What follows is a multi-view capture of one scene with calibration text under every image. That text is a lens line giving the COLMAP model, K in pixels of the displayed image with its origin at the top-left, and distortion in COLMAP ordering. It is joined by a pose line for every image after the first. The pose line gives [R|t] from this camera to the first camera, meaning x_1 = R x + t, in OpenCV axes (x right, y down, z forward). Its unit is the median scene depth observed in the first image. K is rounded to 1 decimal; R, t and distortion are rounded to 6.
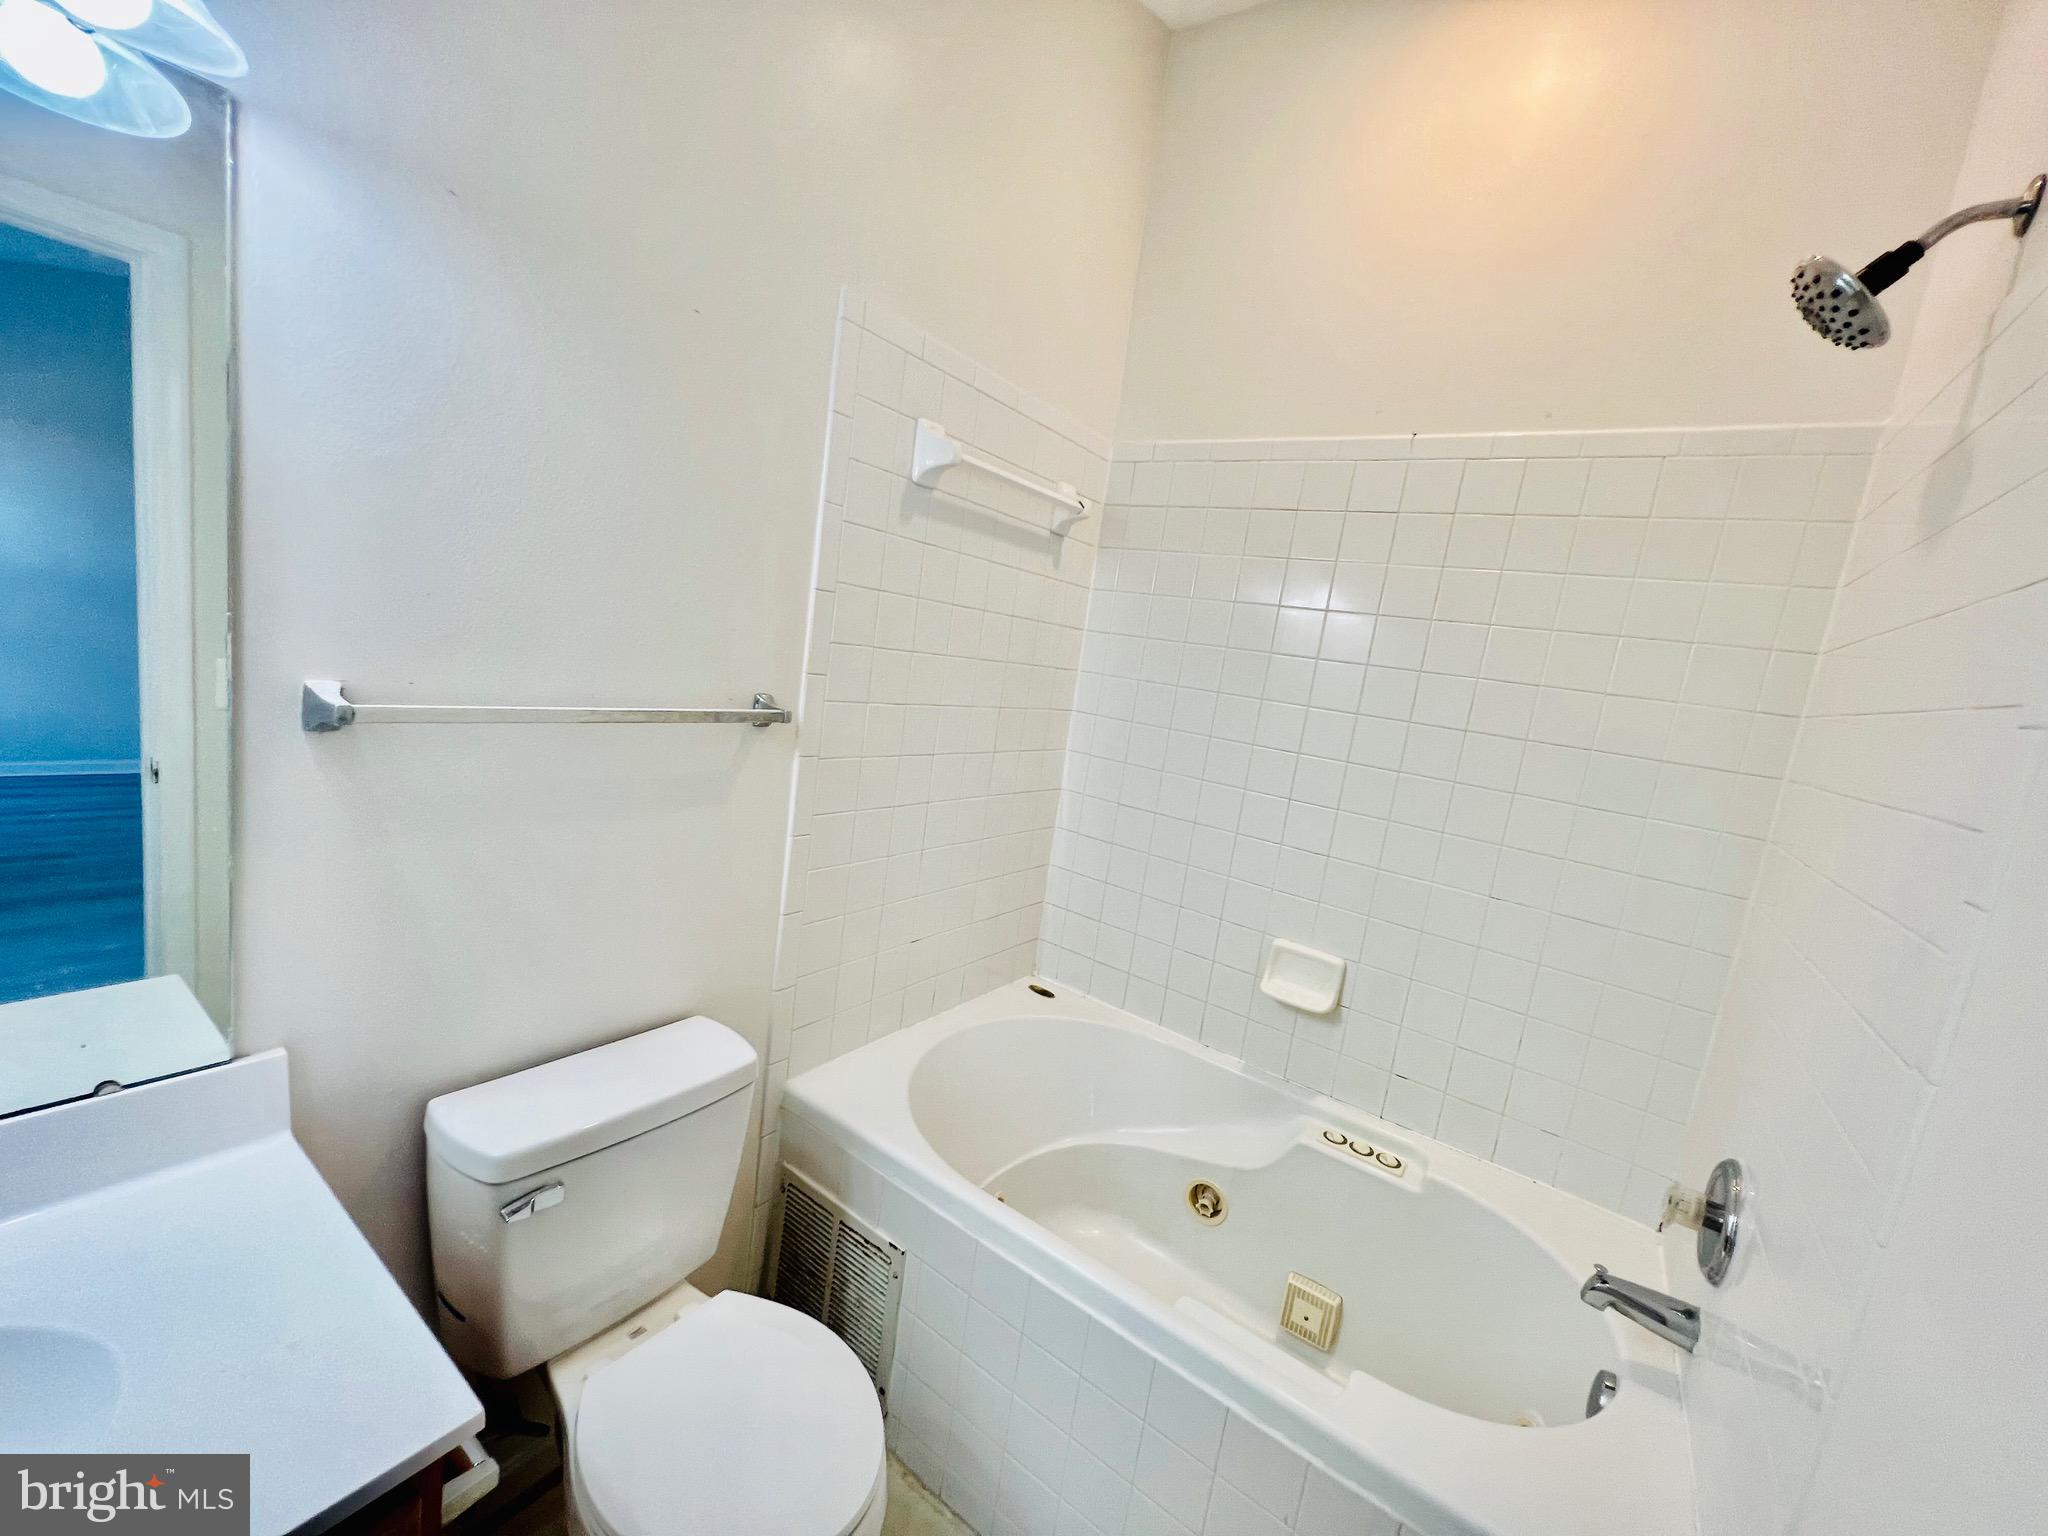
lens RADIAL K [[820.8, 0, 1022.6], [0, 820.8, 770.3], [0, 0, 1]] dist [-0.002618, 0.001176]
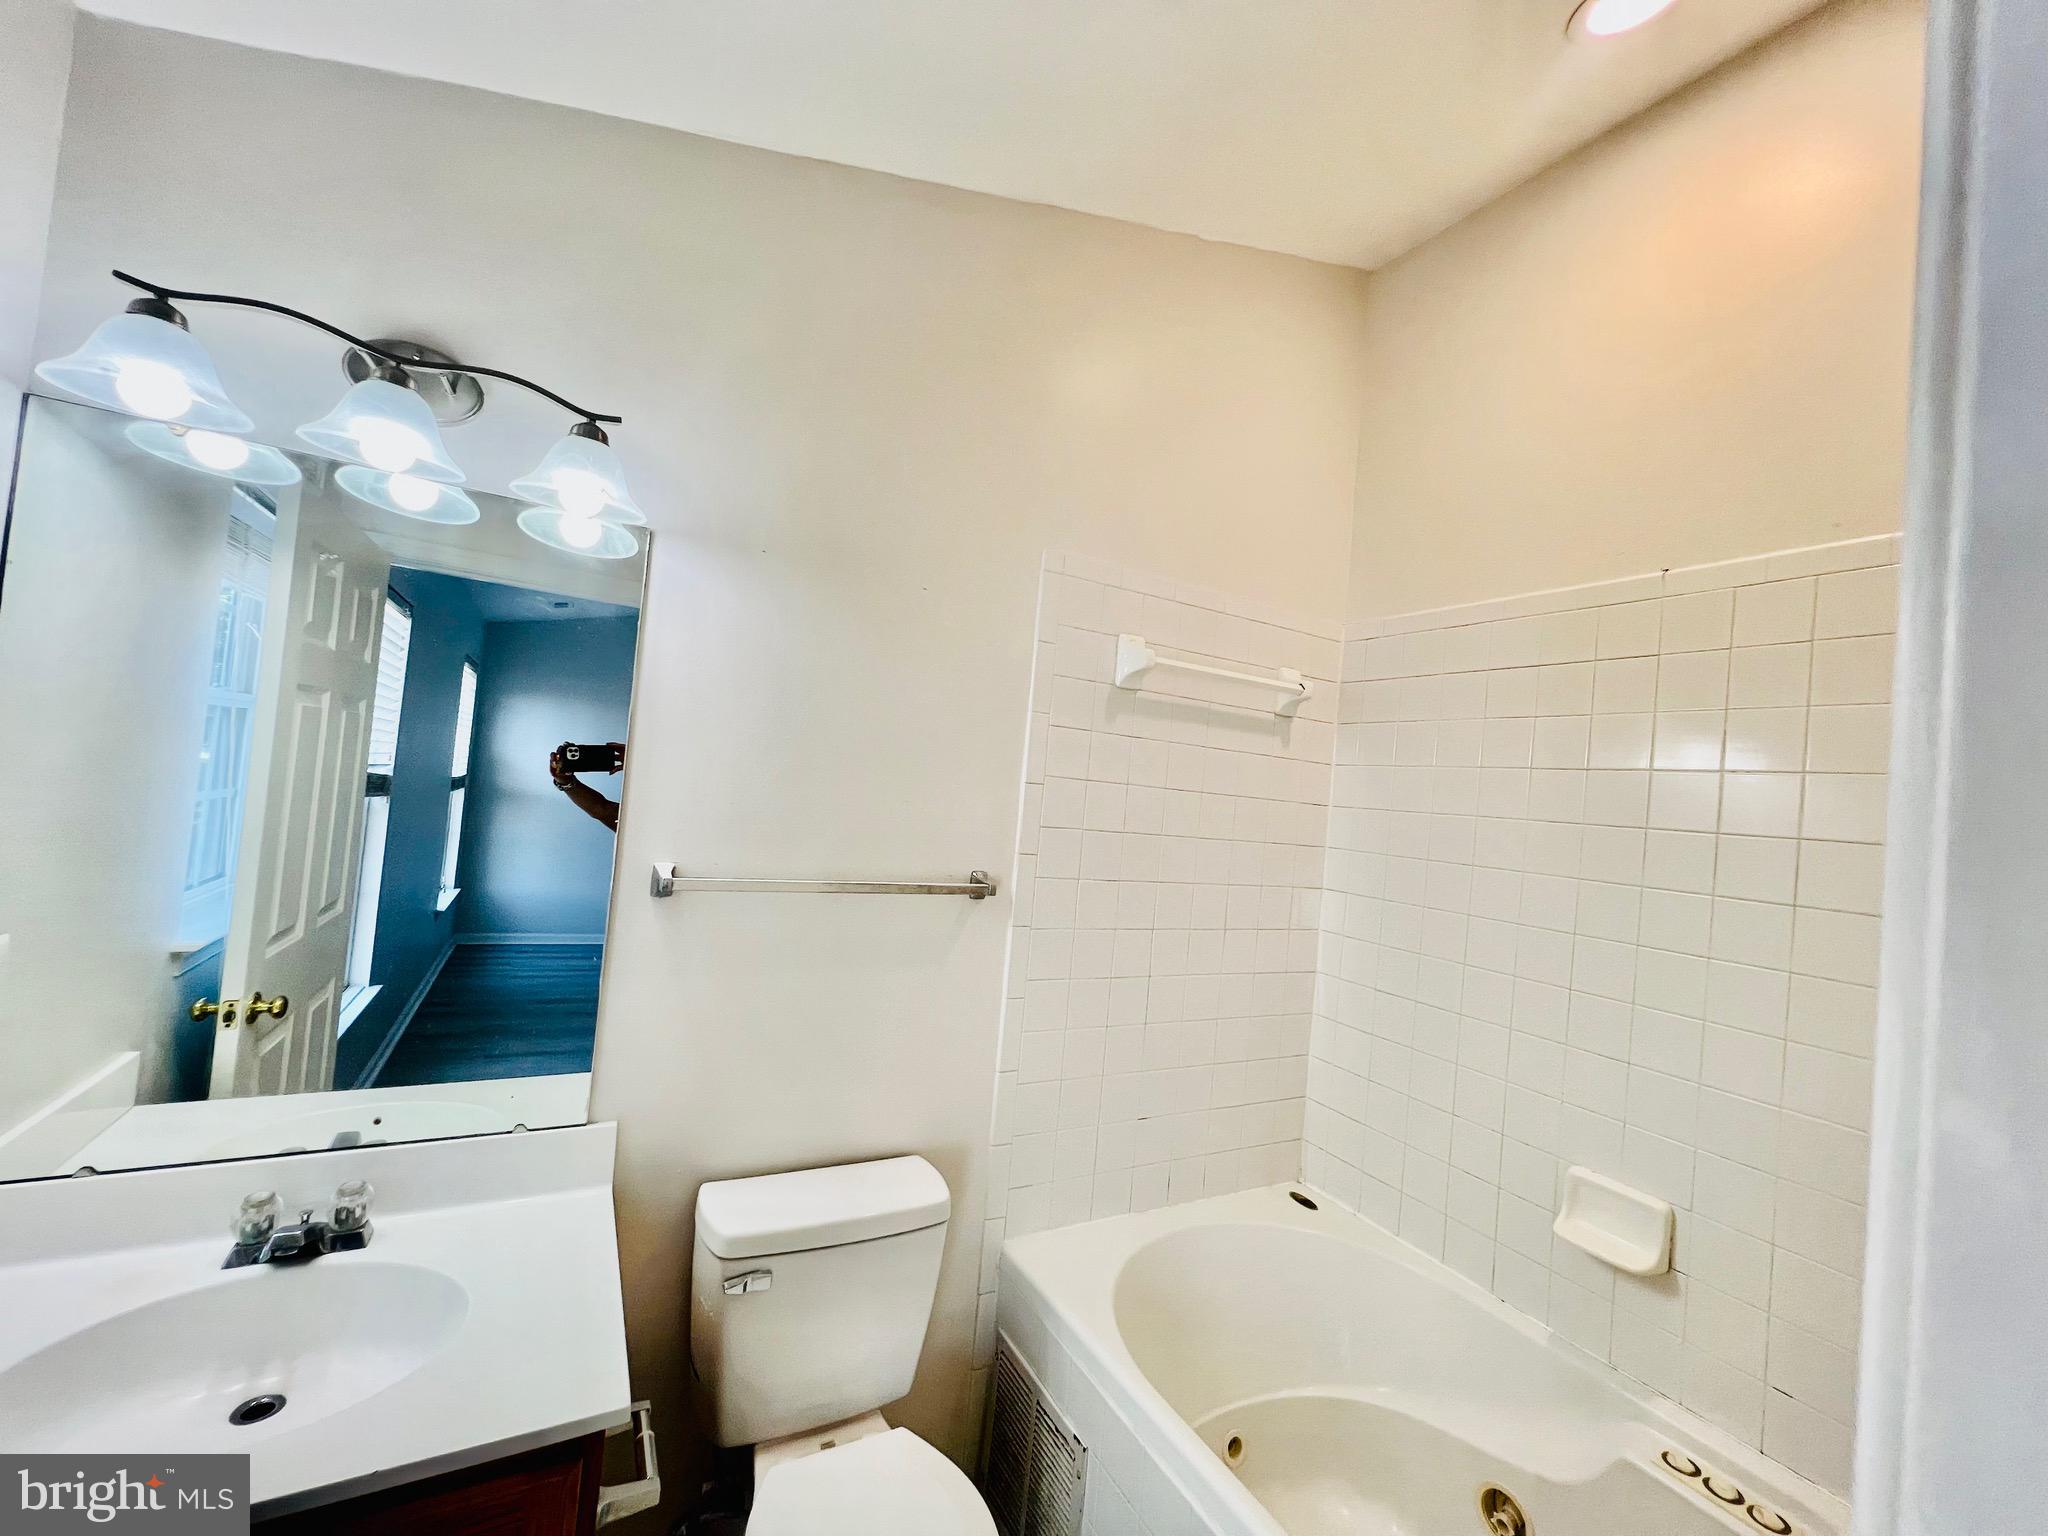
lens RADIAL K [[820.8, 0, 1021.4], [0, 820.8, 767.5], [0, 0, 1]] dist [-0.002618, 0.001176]
pose [[0.899744, -0.071880, -0.430457, 0.212580], [-0.030198, 0.973725, -0.225717, 0.021959], [0.435371, 0.216086, 0.873933, -0.040120]]
